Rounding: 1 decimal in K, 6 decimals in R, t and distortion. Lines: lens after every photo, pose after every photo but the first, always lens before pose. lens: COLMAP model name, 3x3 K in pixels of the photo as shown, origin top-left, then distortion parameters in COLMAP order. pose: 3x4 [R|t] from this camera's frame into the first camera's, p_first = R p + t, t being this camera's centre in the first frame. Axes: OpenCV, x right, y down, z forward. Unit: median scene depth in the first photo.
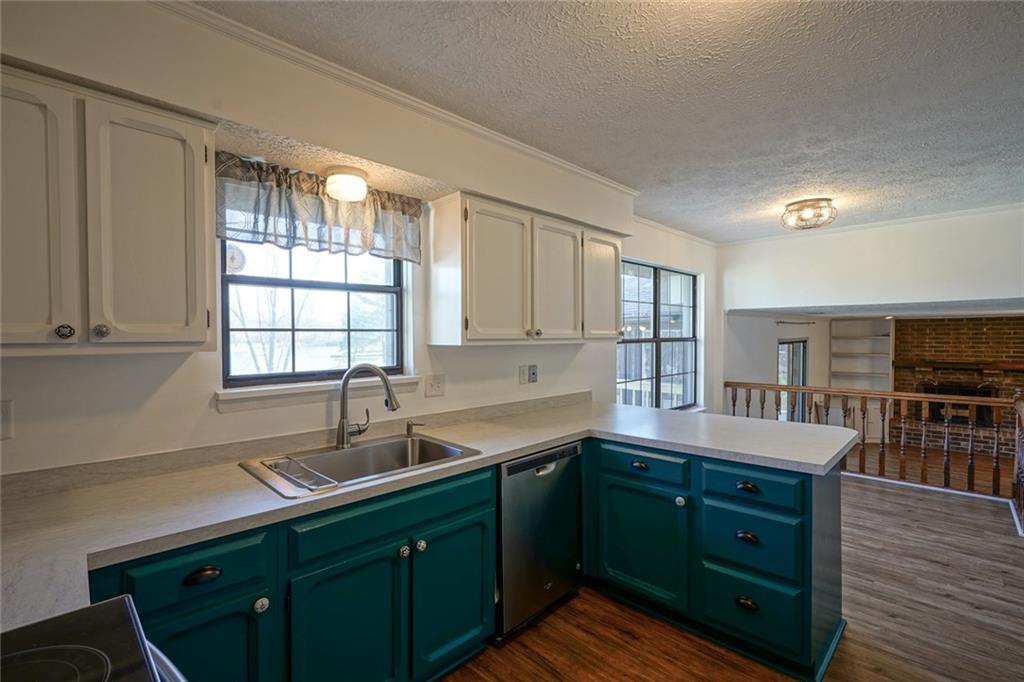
lens RADIAL K [[462.1, 0, 510.2], [0, 462.1, 342.9], [0, 0, 1]] dist [0.001003, -0.000124]
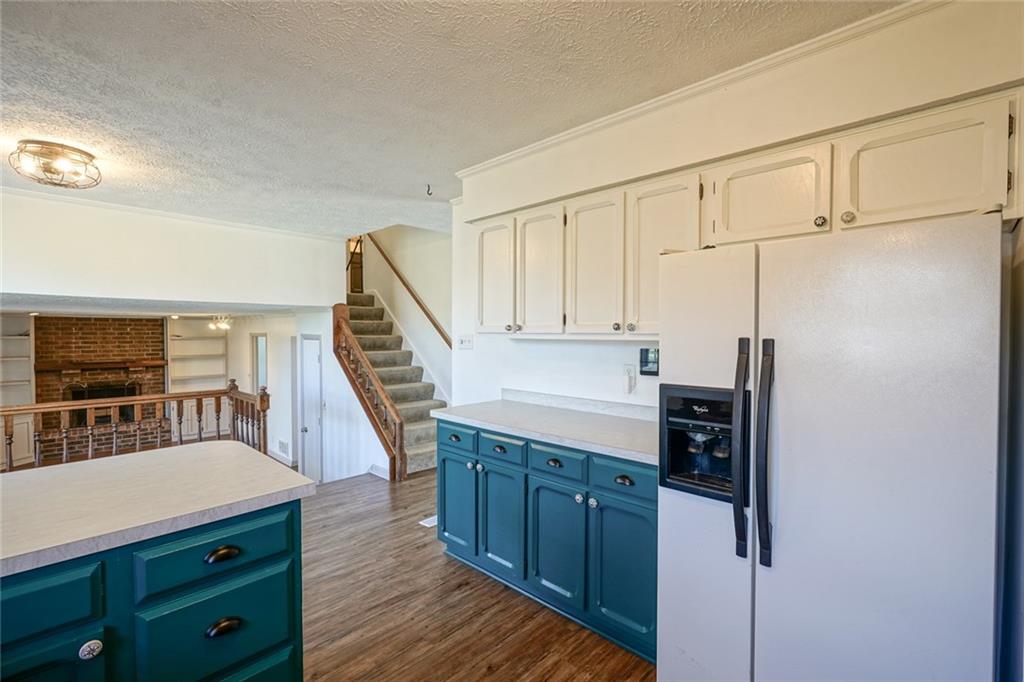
lens RADIAL K [[462.1, 0, 506.8], [0, 462.1, 344.5], [0, 0, 1]] dist [0.001003, -0.000124]
pose [[-0.012269, -0.018242, 0.999758, -0.042744], [0.015636, 0.999708, 0.018433, -0.000863], [-0.999802, 0.015859, -0.011980, 0.148524]]
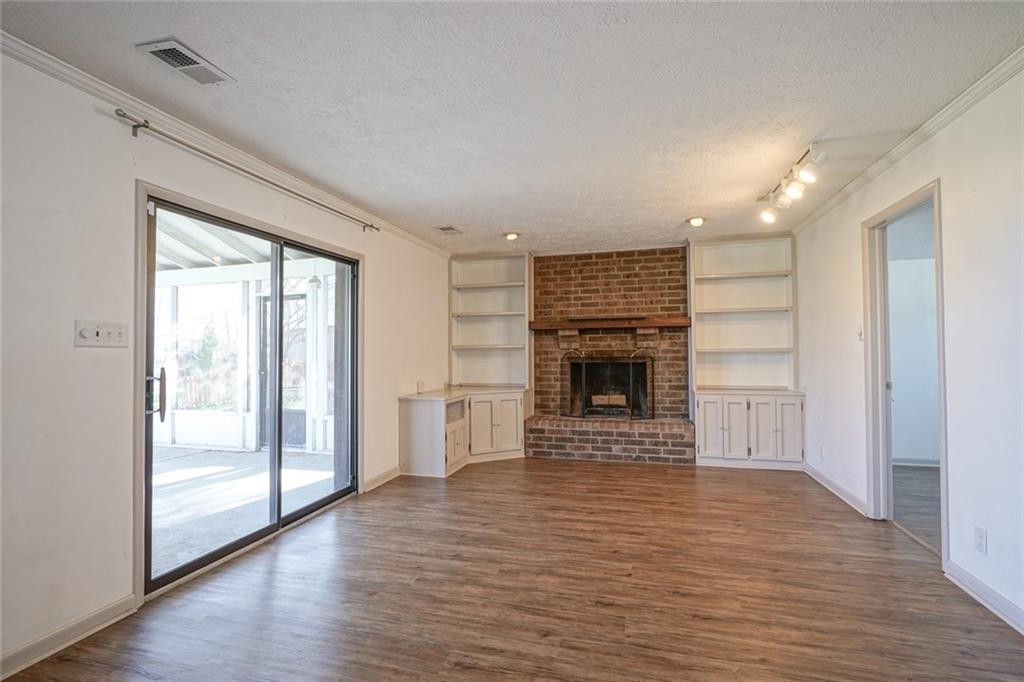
lens RADIAL K [[462.1, 0, 514.8], [0, 462.1, 341.3], [0, 0, 1]] dist [0.001003, -0.000124]
pose [[0.869538, 0.009374, 0.493777, 0.555182], [0.011916, 0.999131, -0.039952, 0.098298], [-0.493722, 0.040624, 0.868670, 0.522930]]
